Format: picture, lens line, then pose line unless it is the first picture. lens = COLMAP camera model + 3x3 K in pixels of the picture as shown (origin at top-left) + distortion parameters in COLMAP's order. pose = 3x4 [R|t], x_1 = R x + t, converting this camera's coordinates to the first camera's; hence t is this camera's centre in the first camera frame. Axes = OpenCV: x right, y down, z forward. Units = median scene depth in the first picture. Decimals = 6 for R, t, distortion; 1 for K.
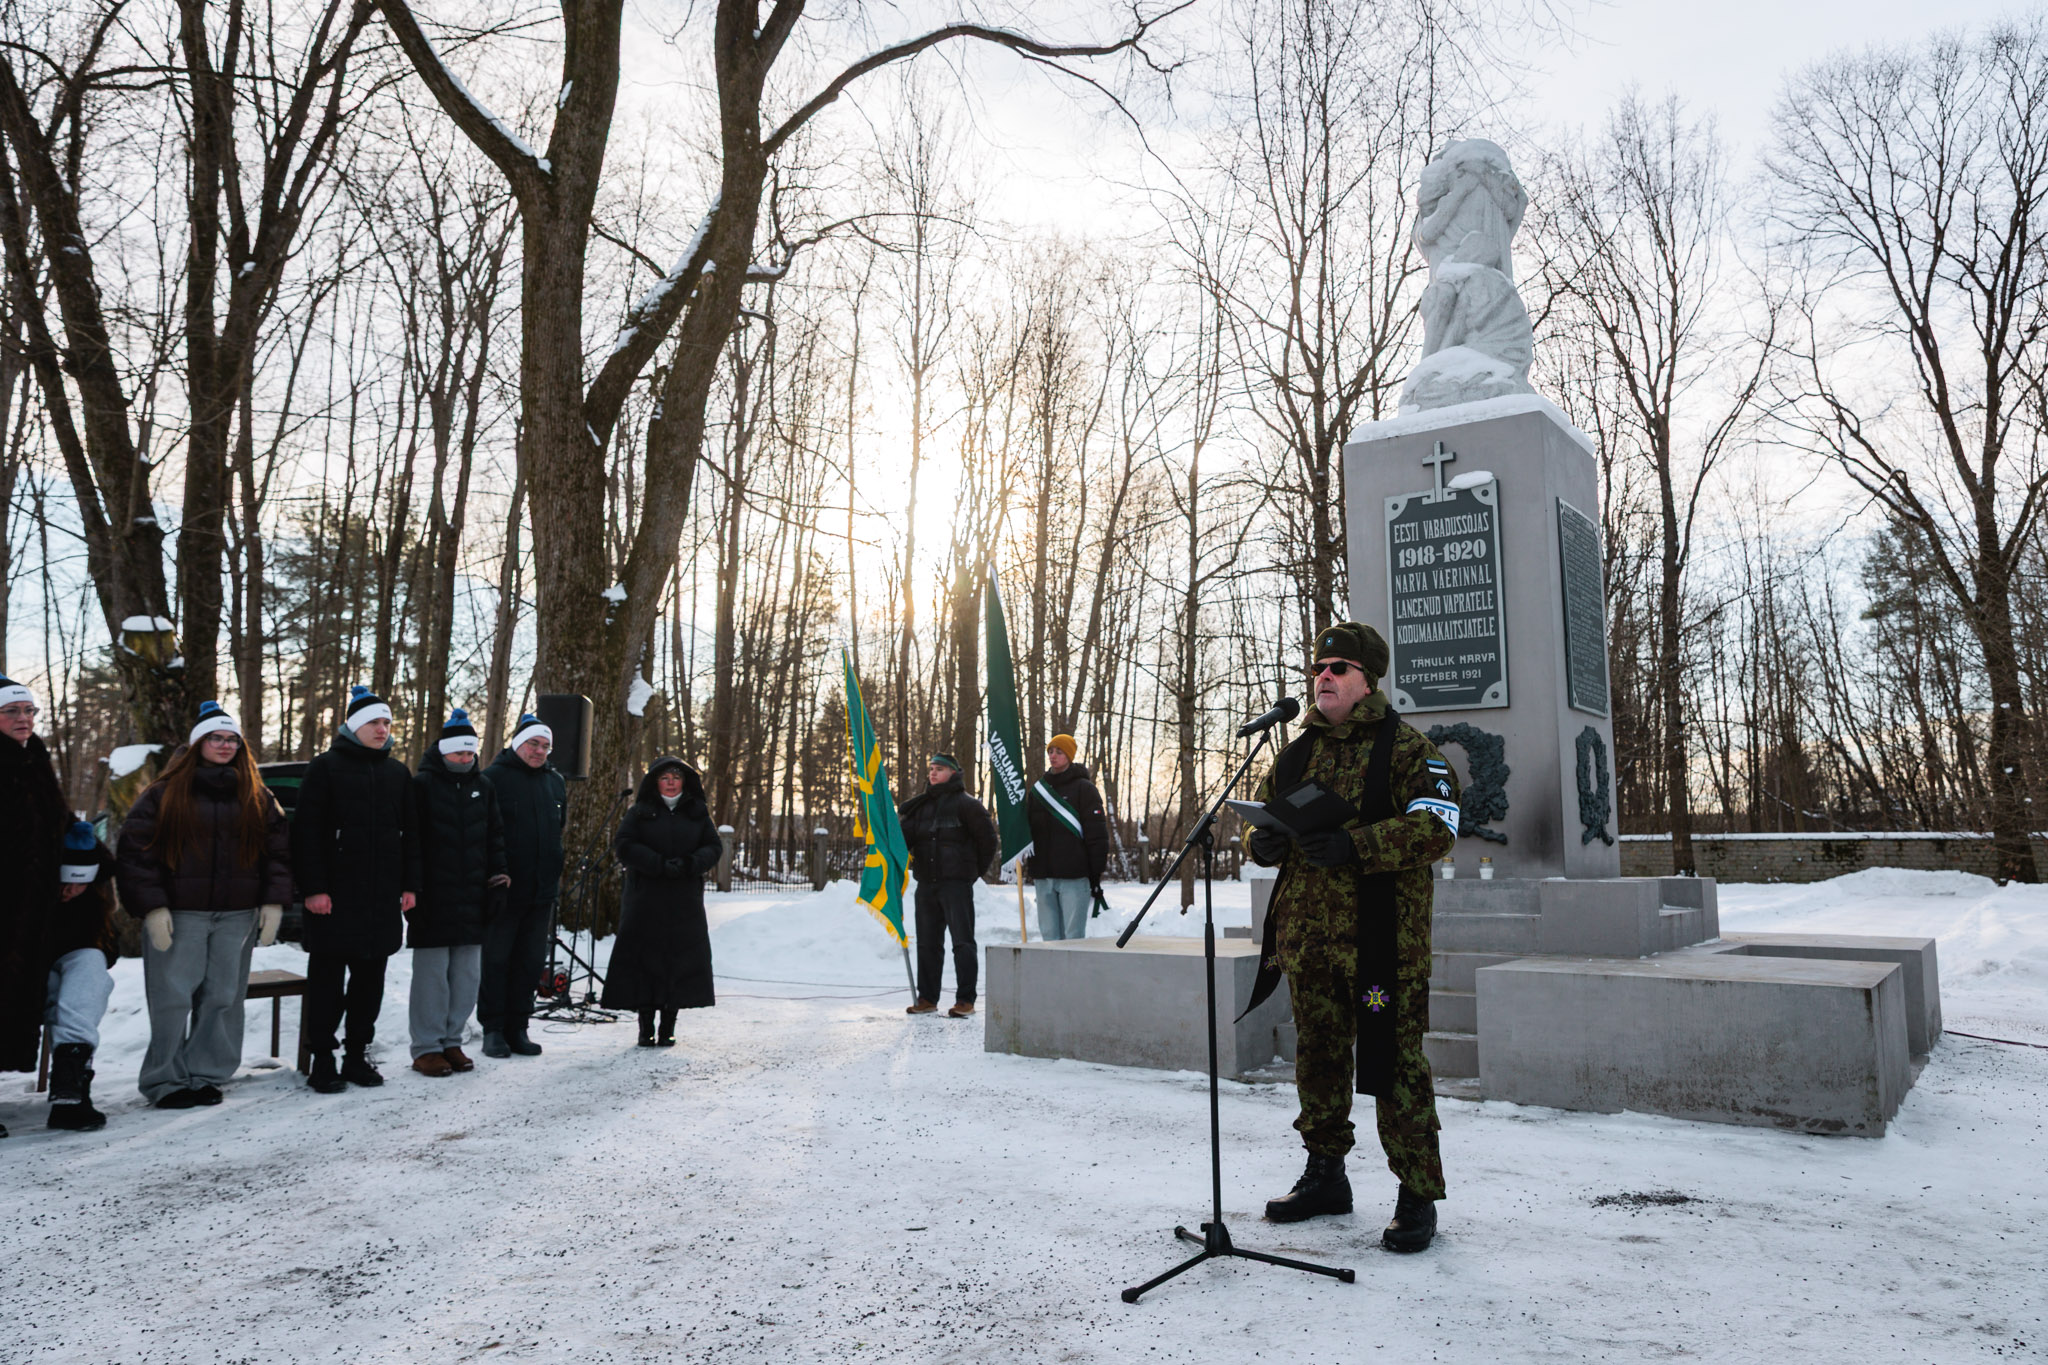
lens RADIAL K [[1415.7, 0, 1024.7], [0, 1415.7, 666.4], [0, 0, 1]] dist [-0.036300, 0.012027]
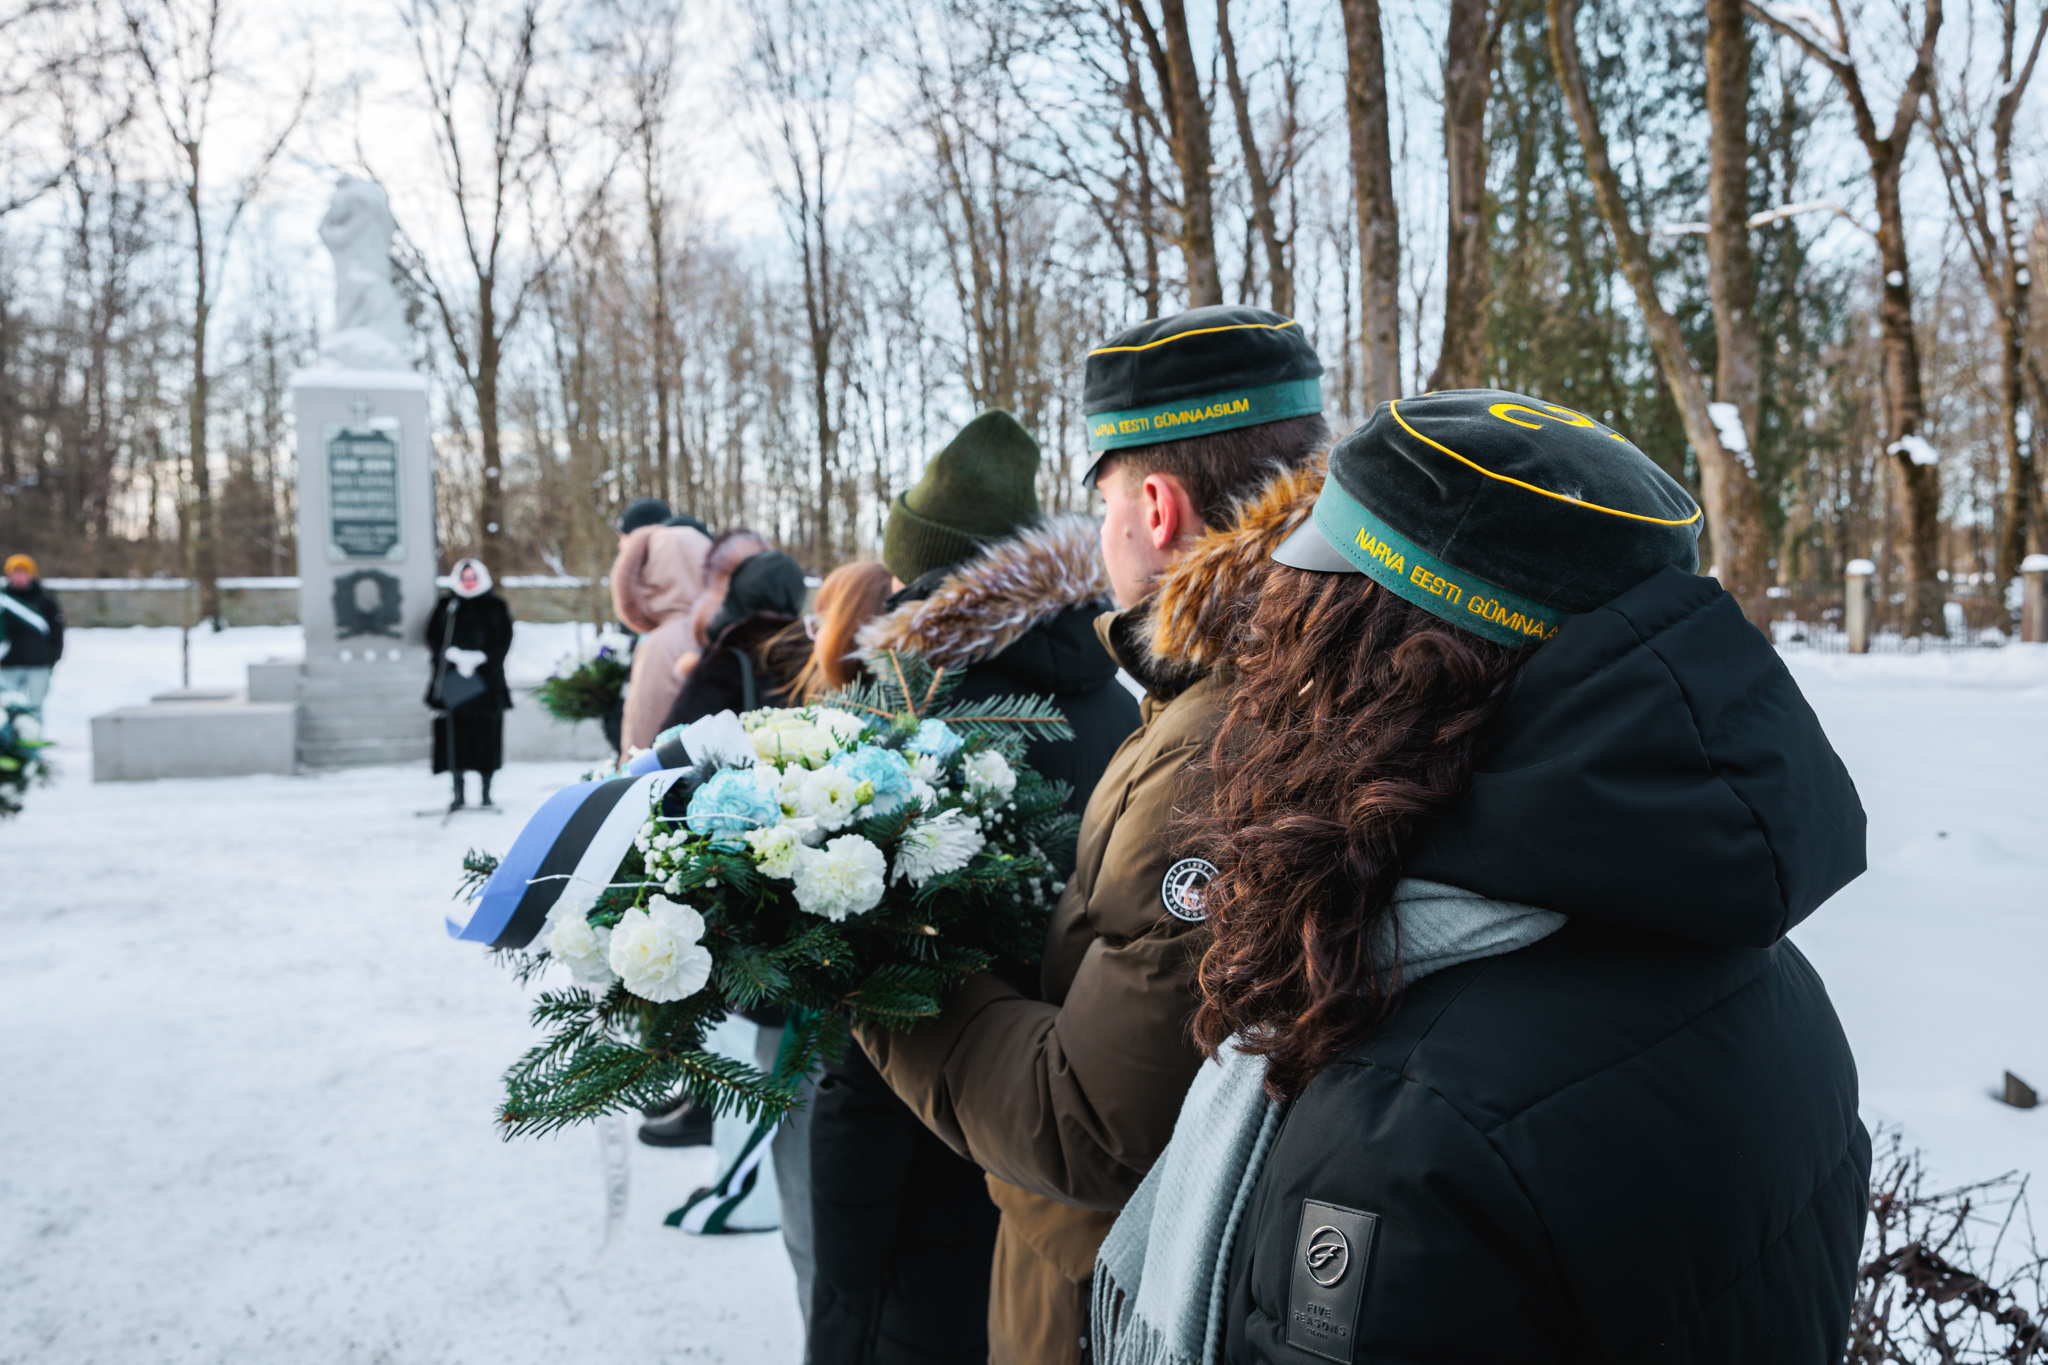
lens RADIAL K [[1607.2, 0, 1020.6], [0, 1607.2, 696.2], [0, 0, 1]] dist [0.003844, 0.017244]
pose [[0.574523, -0.062673, 0.816086, -0.831411], [-0.102937, 0.983615, 0.148006, -0.174317], [-0.811990, -0.169038, 0.558658, -0.744324]]
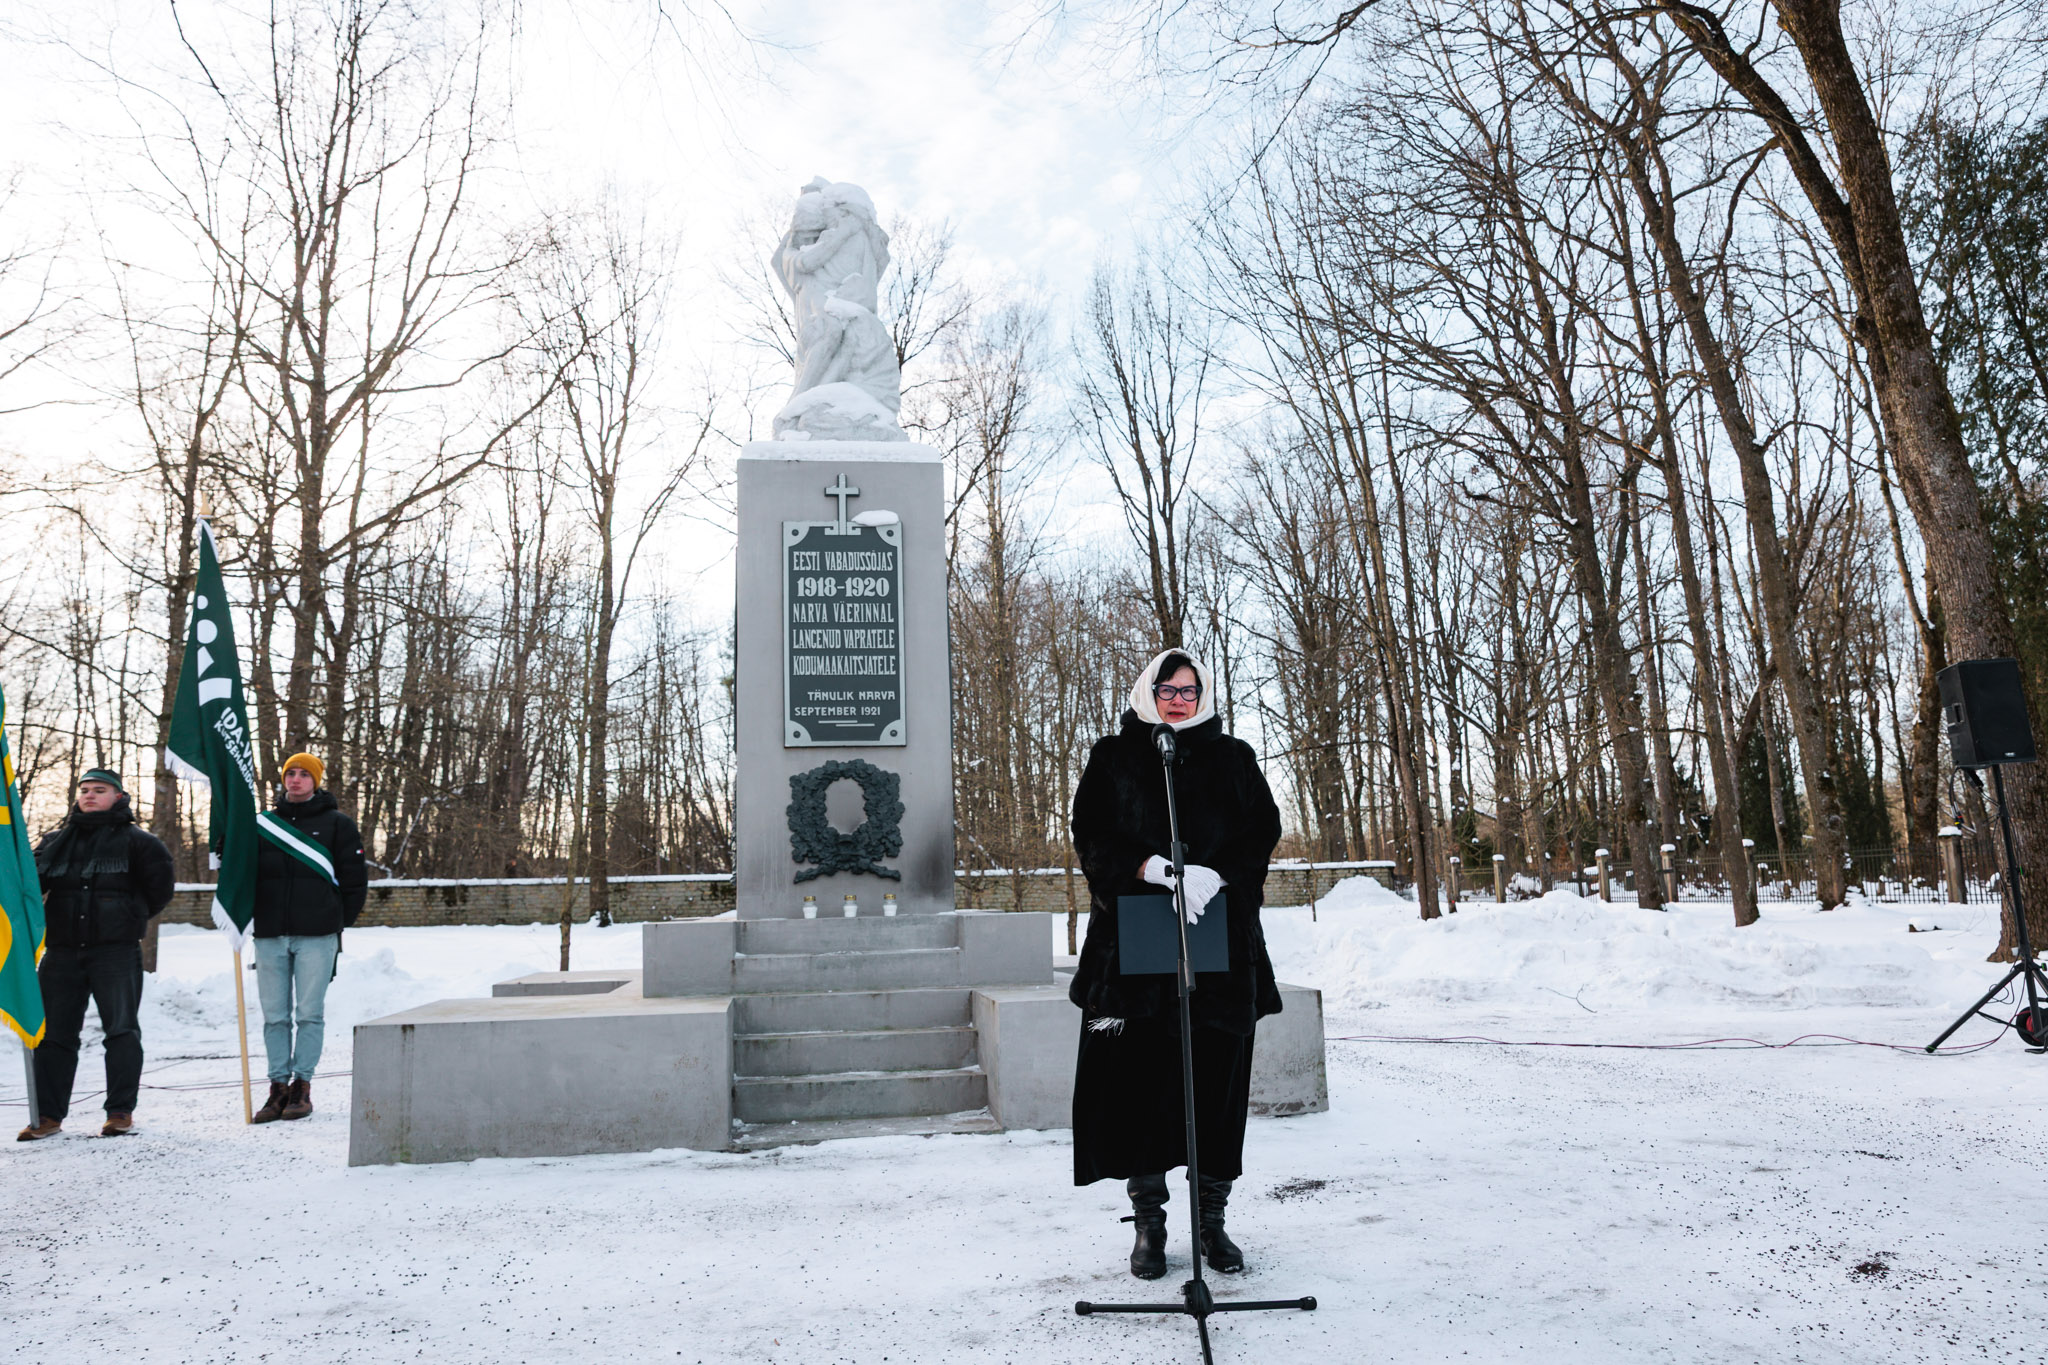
lens RADIAL K [[1415.7, 0, 1036.5], [0, 1415.7, 697.9], [0, 0, 1]] dist [-0.036300, 0.012027]
pose [[0.703160, 0.073133, 0.707261, -0.304245], [-0.066679, 0.997095, -0.036810, 0.024746], [-0.707898, -0.021276, 0.705994, 0.205663]]
